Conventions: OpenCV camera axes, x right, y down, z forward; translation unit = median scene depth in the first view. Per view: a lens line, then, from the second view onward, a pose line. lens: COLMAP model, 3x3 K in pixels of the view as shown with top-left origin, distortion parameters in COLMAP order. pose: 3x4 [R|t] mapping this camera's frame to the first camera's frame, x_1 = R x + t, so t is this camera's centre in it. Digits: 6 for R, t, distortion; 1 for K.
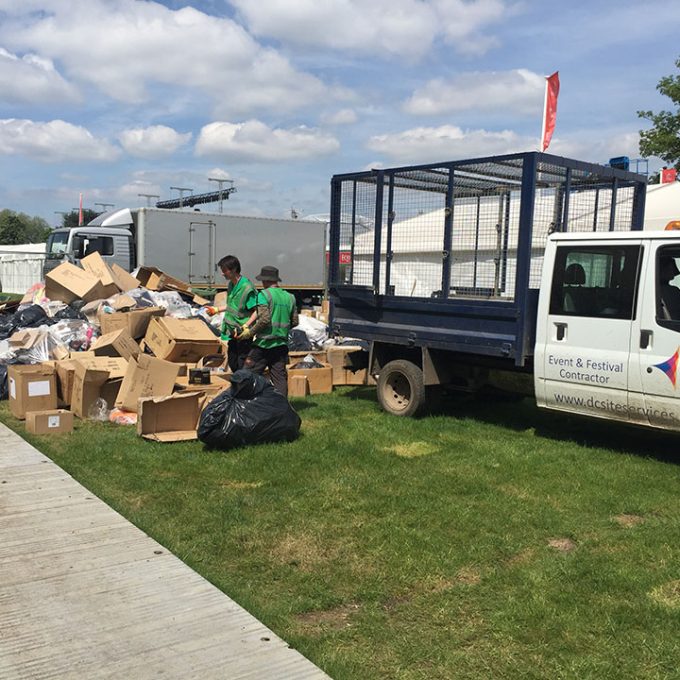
lens RADIAL K [[845.2, 0, 340.0], [0, 845.2, 340.0], [0, 0, 1]] dist [0.101498, -0.043713]
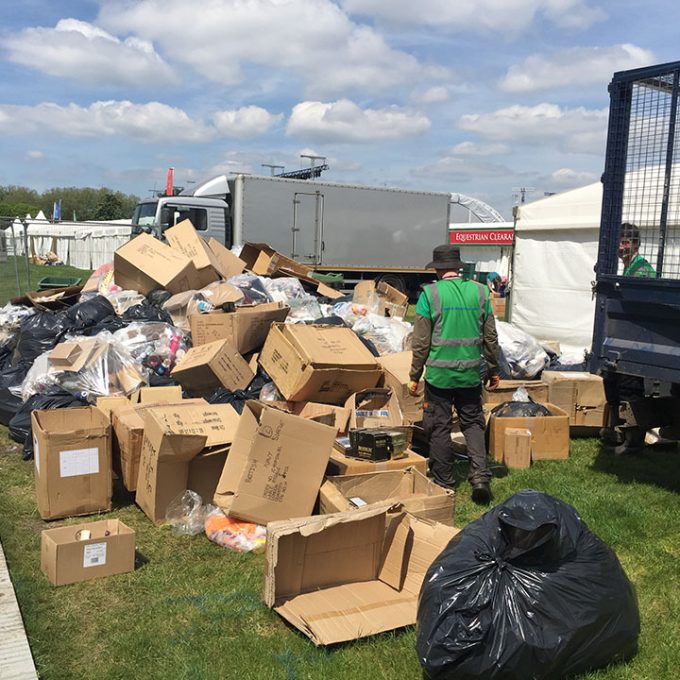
lens RADIAL K [[843.5, 0, 340.0], [0, 843.5, 340.0], [0, 0, 1]] dist [0.030847, 0.036824]
pose [[0.994876, 0.025770, -0.097758, -0.083704], [-0.023520, 0.999433, 0.024102, -0.022753], [0.098324, -0.021679, 0.994918, 0.295150]]
